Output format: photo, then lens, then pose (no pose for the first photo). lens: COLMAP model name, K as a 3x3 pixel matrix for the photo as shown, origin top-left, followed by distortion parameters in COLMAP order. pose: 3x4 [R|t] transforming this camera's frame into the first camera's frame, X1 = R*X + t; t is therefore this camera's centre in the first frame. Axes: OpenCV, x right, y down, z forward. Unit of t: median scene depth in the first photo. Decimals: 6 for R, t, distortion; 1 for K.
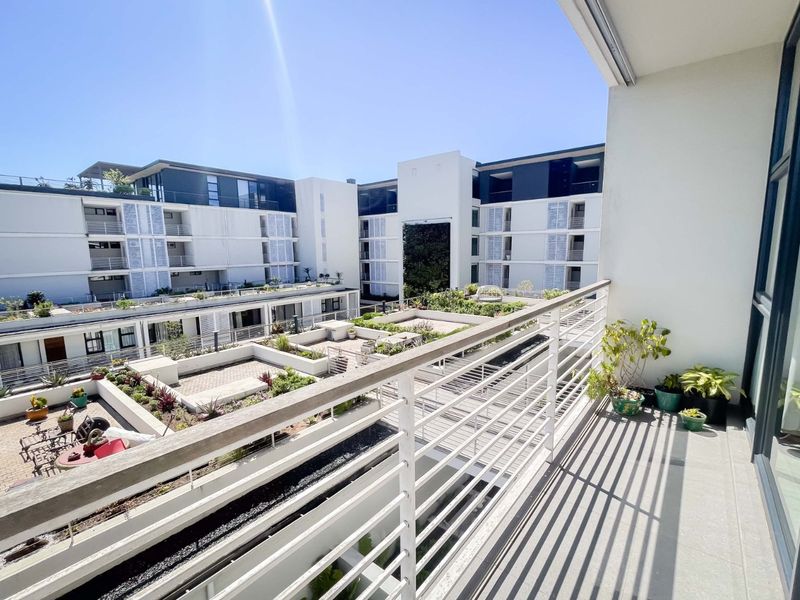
lens RADIAL K [[357.6, 0, 403.4], [0, 357.6, 299.1], [0, 0, 1]] dist [0.003871, 0.000343]
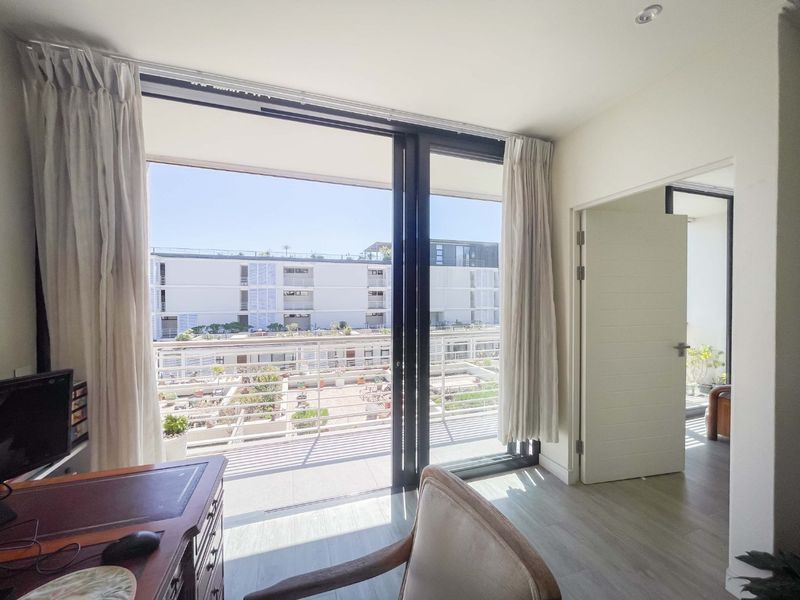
lens RADIAL K [[325.9, 0, 401.0], [0, 325.9, 299.9], [0, 0, 1]] dist [-0.000295, 0.000183]
pose [[0.846492, 0.013281, -0.532236, 0.024420], [-0.082163, 0.990971, -0.105947, 0.019791], [0.526023, 0.133413, 0.839941, -0.137146]]
